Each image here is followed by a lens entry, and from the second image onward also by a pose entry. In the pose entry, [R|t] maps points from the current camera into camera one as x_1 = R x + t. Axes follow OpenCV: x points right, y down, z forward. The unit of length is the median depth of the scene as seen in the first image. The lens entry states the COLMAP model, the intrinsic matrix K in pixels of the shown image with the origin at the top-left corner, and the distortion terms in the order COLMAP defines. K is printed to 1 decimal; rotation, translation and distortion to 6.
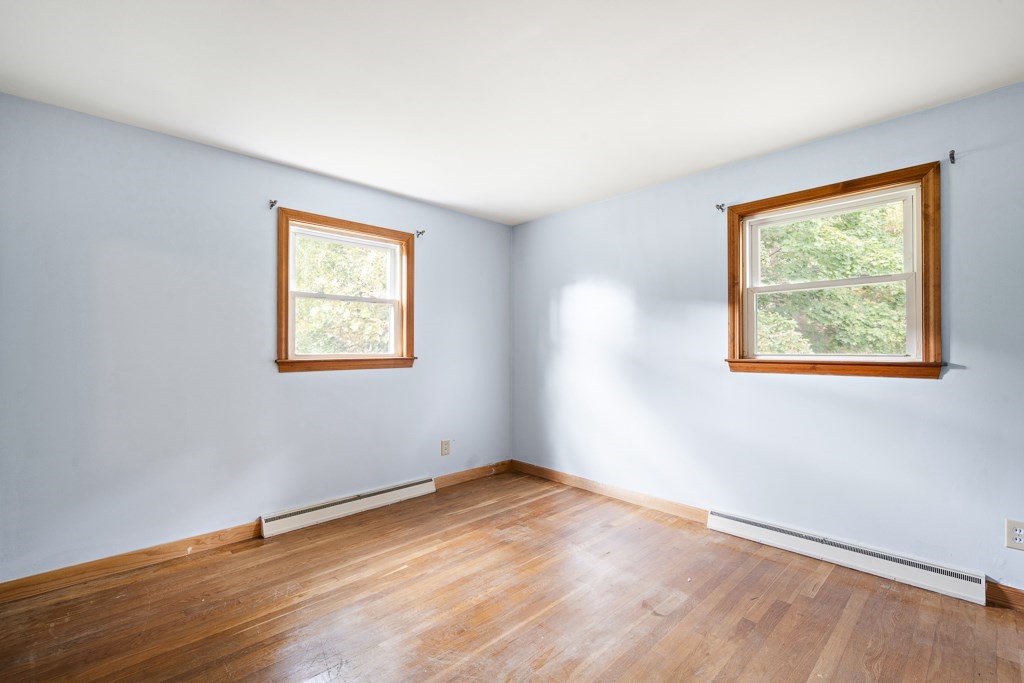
lens RADIAL K [[452.2, 0, 518.8], [0, 452.2, 336.7], [0, 0, 1]] dist [0.000474, -0.000122]
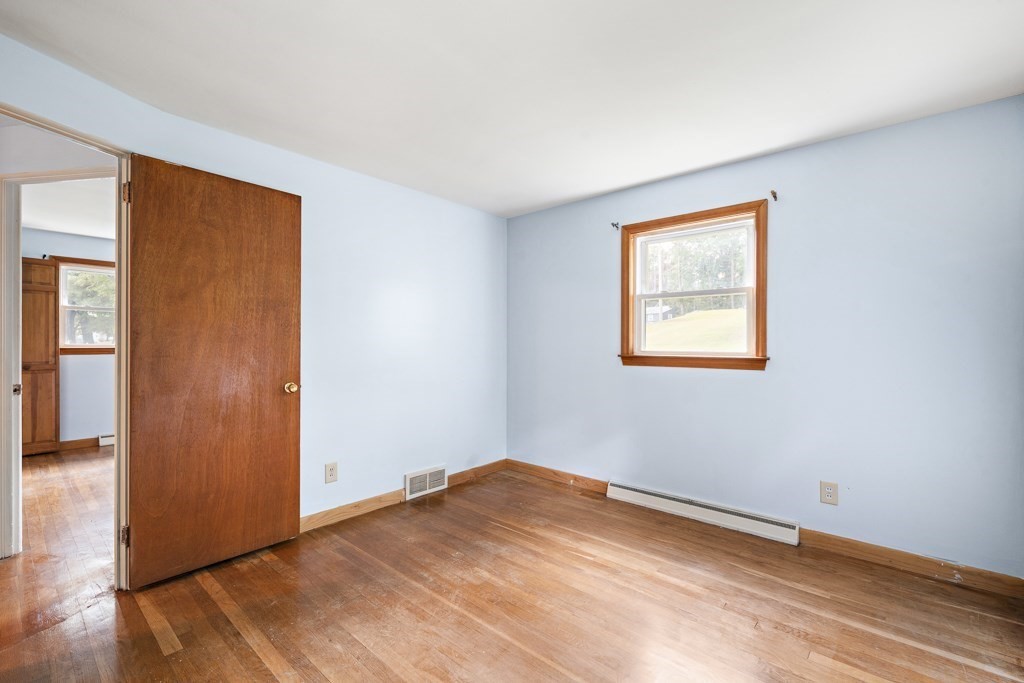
lens RADIAL K [[452.2, 0, 518.8], [0, 452.2, 336.7], [0, 0, 1]] dist [0.000474, -0.000122]
pose [[0.066682, -0.013968, -0.997677, 0.612137], [0.016811, 0.999776, -0.012874, 0.014524], [0.997633, -0.015913, 0.066902, 0.622007]]
